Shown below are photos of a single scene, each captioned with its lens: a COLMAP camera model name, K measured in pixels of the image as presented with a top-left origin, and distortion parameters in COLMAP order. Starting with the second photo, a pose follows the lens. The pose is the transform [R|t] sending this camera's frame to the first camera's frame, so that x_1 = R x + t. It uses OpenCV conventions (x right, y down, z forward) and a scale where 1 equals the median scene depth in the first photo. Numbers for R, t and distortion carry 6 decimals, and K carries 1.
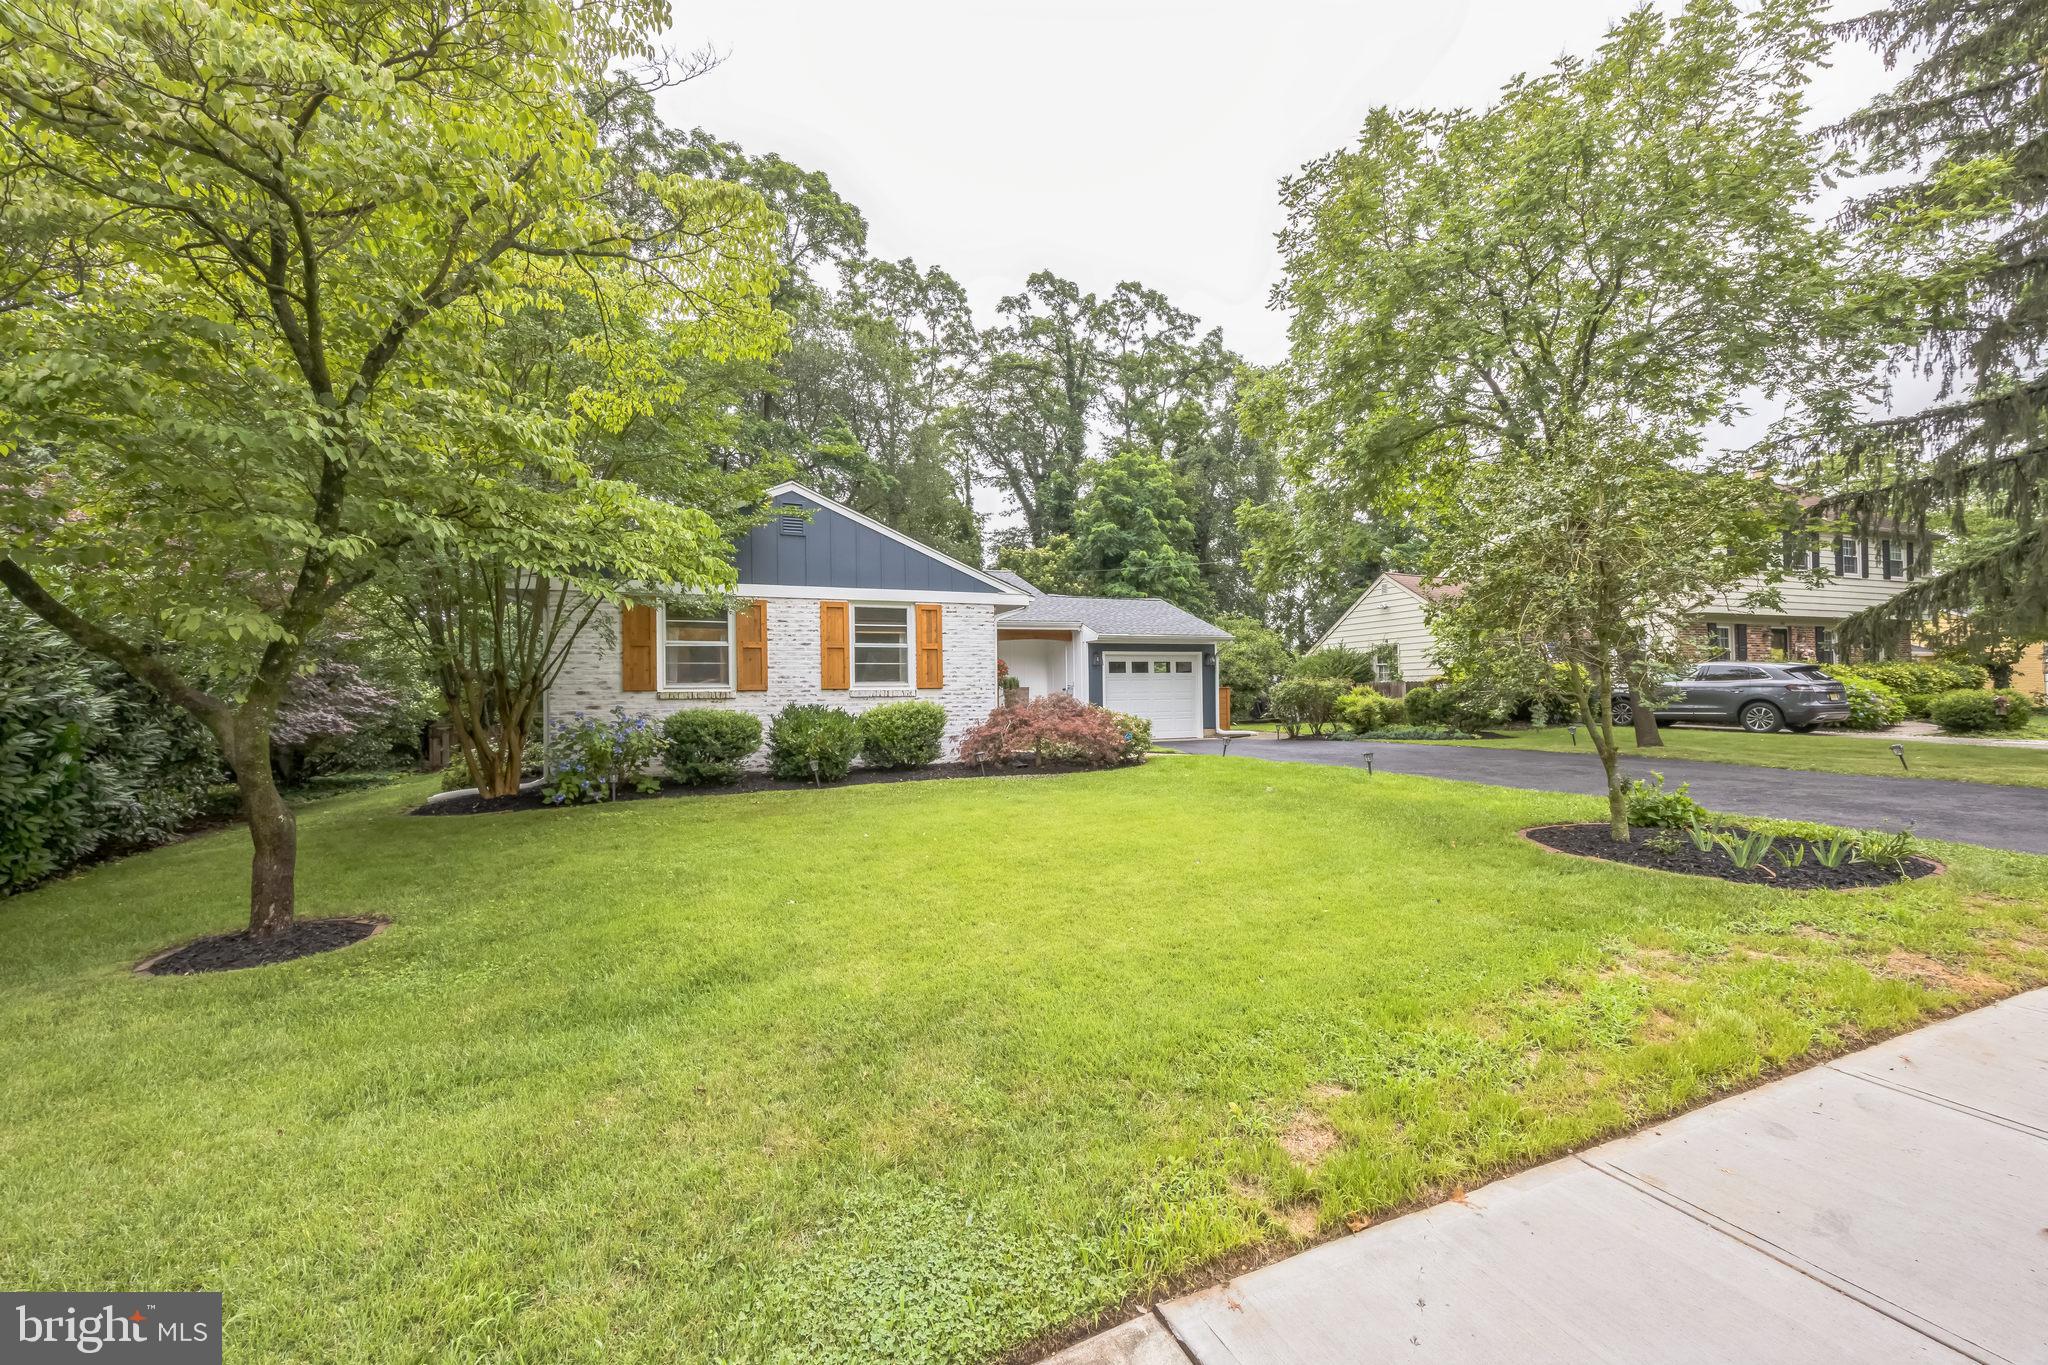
lens RADIAL K [[791.8, 0, 1012.6], [0, 791.8, 694.1], [0, 0, 1]] dist [-0.010041, 0.001061]
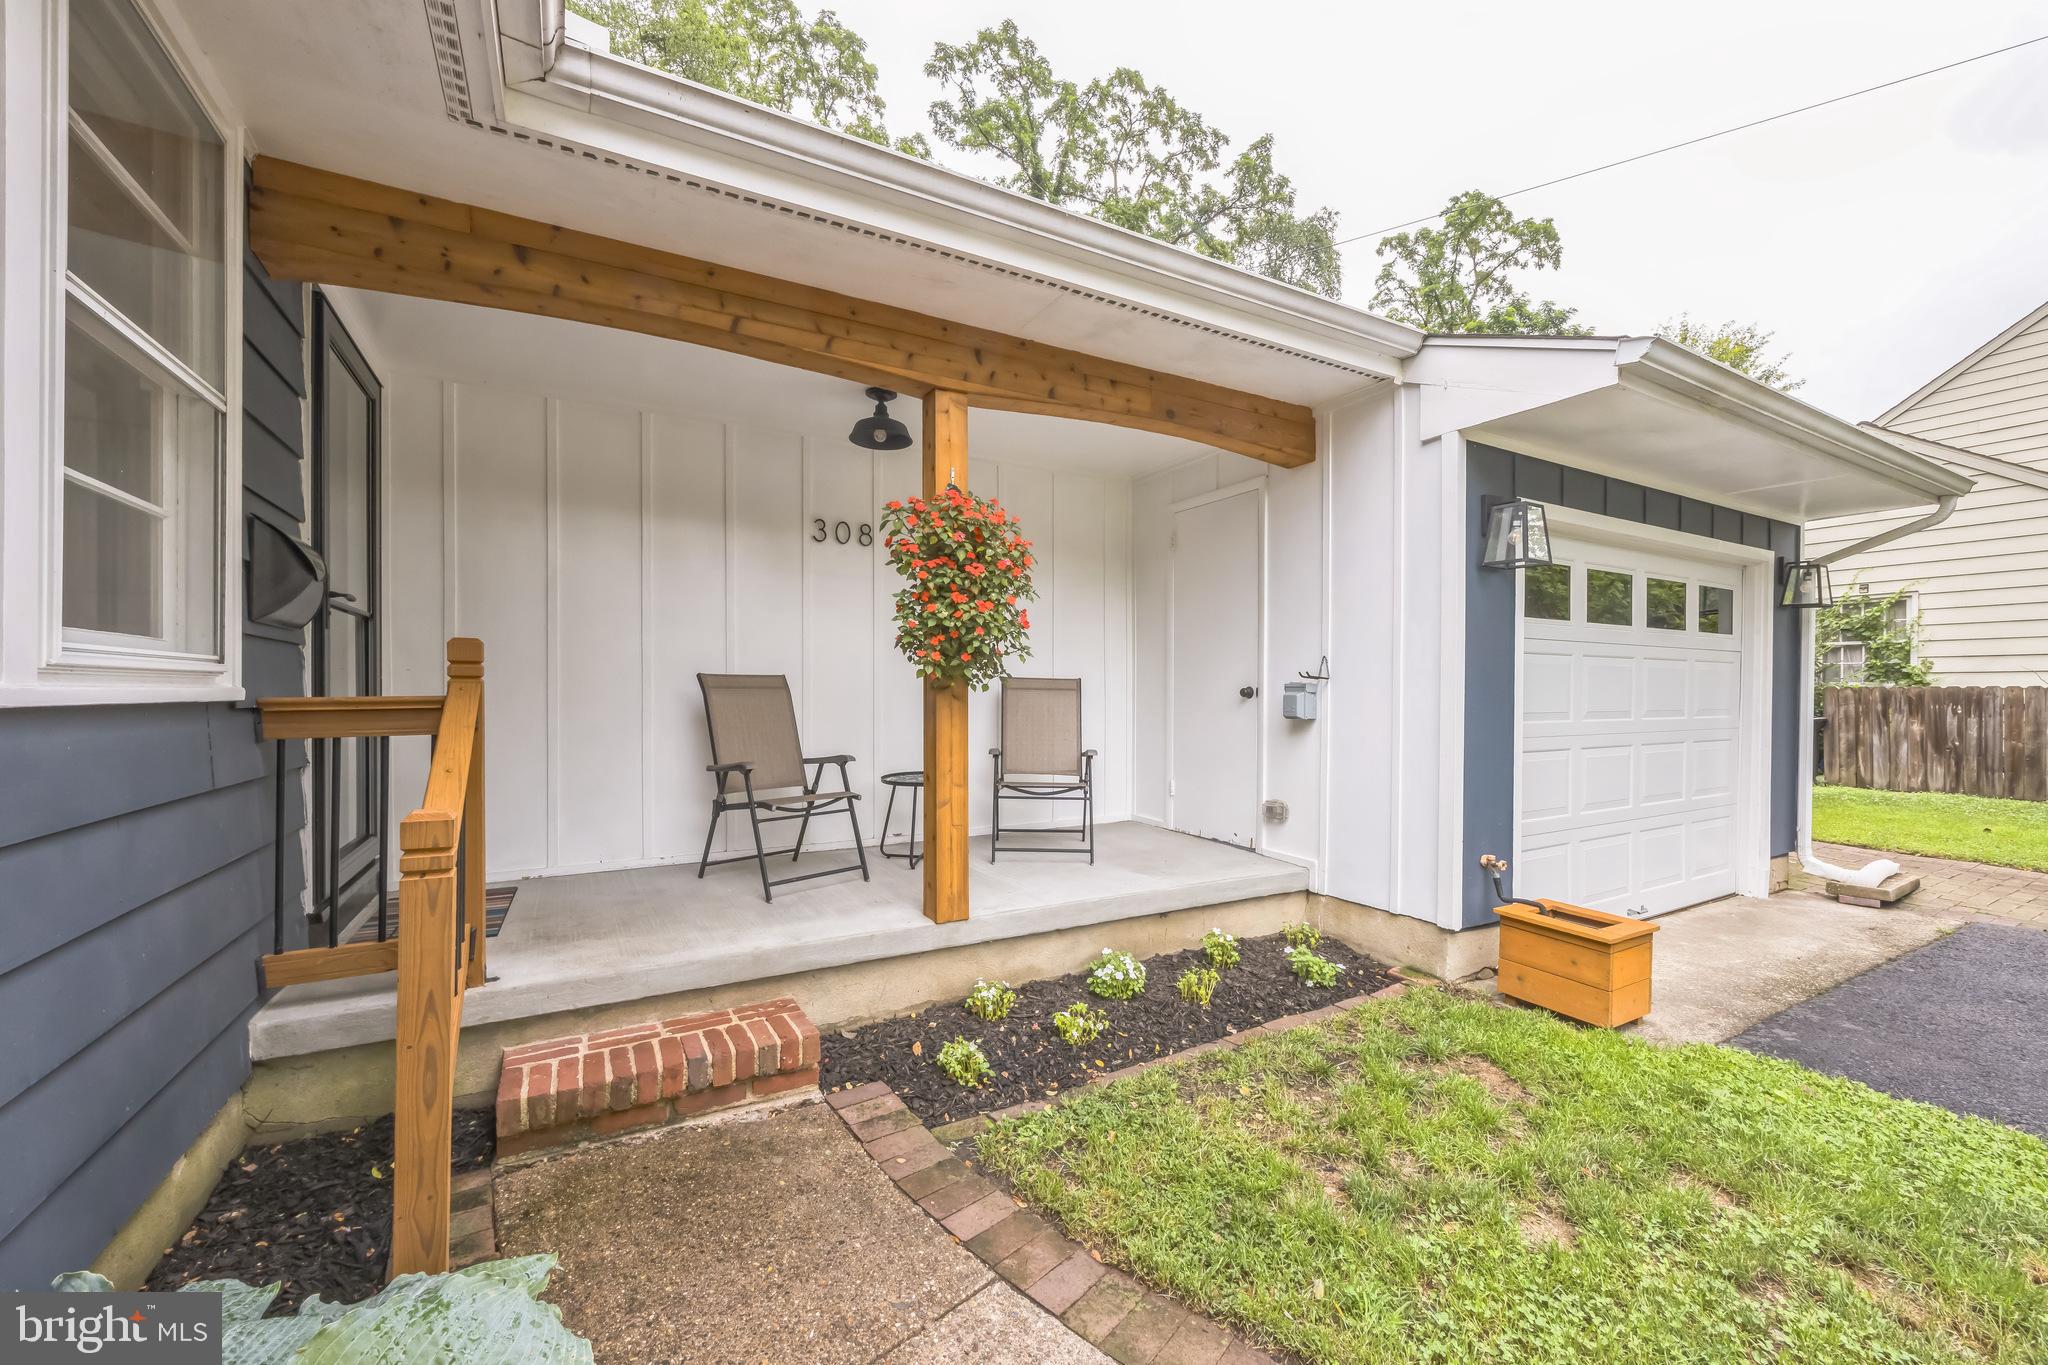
lens RADIAL K [[791.8, 0, 1024.4], [0, 791.8, 686.9], [0, 0, 1]] dist [-0.010041, 0.001061]
pose [[0.991795, 0.016595, 0.126753, -0.028908], [-0.016222, 0.999861, -0.003978, -0.006016], [-0.126802, 0.001889, 0.991926, 0.807913]]
